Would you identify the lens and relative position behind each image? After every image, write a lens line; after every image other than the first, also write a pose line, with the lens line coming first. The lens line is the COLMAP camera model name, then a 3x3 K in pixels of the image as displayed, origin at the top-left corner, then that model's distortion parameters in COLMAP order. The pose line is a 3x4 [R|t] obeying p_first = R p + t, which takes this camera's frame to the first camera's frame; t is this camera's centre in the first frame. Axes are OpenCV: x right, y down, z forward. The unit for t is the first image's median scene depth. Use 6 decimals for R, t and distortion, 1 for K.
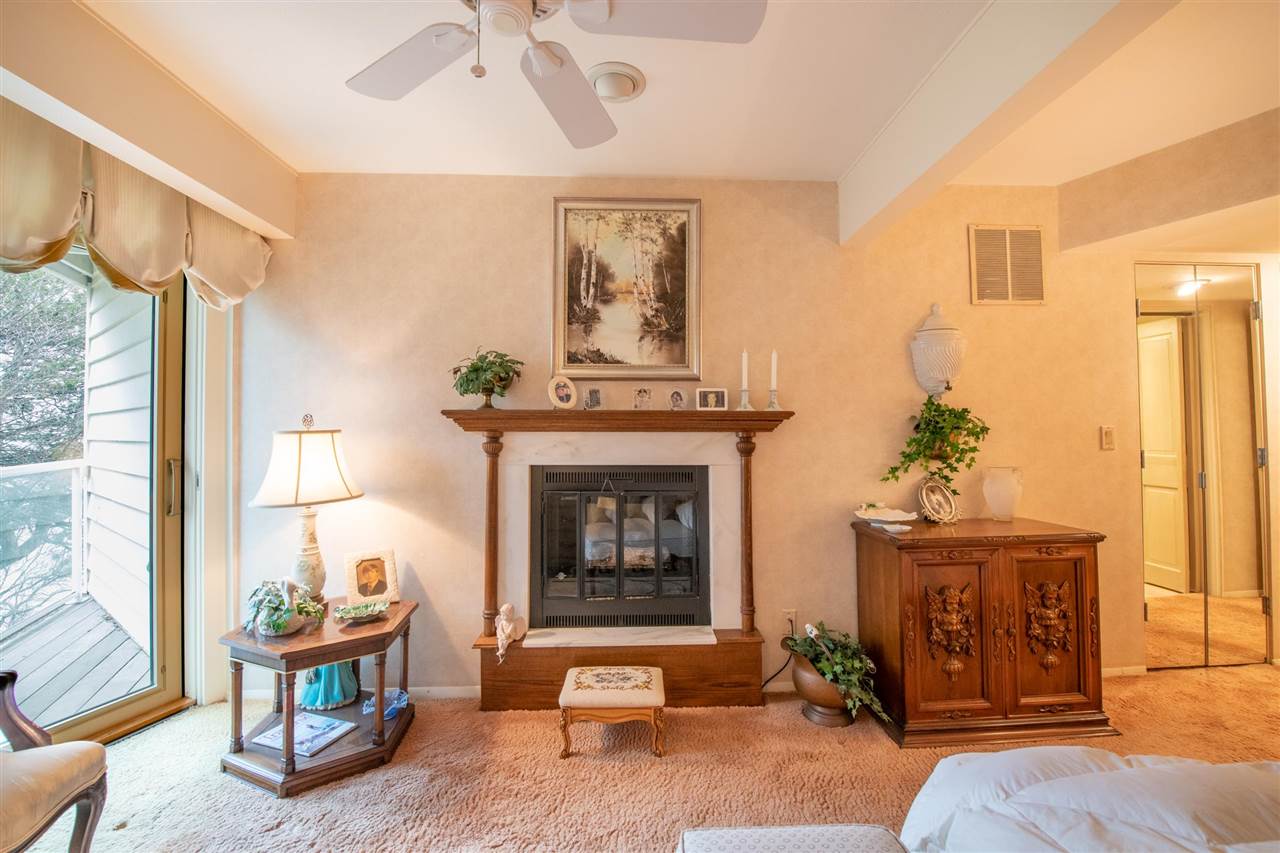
lens RADIAL K [[533.8, 0, 640.0], [0, 533.8, 426.5], [0, 0, 1]] dist [-0.014686, -0.000214]
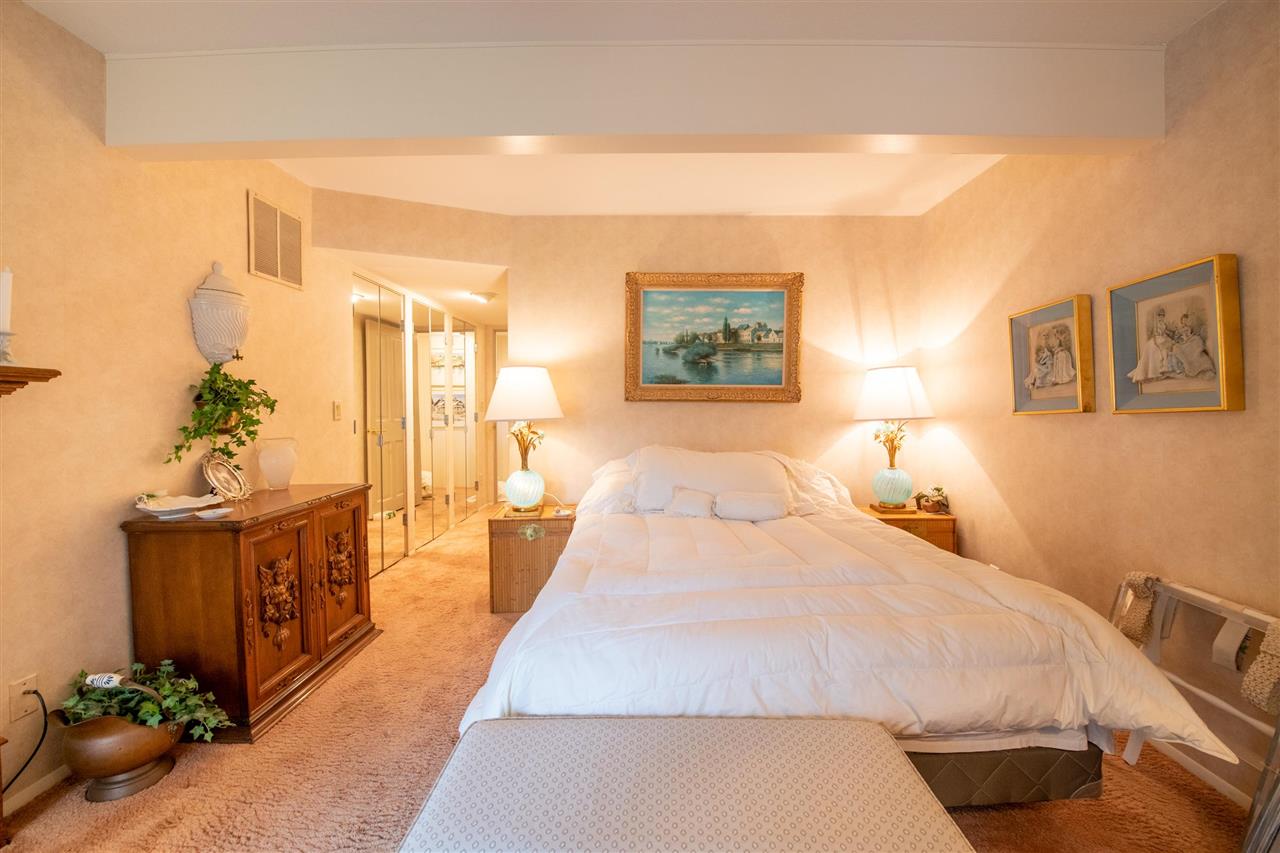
lens RADIAL K [[533.8, 0, 640.0], [0, 533.8, 426.5], [0, 0, 1]] dist [-0.014686, -0.000214]
pose [[0.043573, -0.030675, 0.998579, -0.326394], [-0.008259, 0.999483, 0.031063, 0.015090], [-0.999016, -0.009601, 0.043297, 0.243348]]
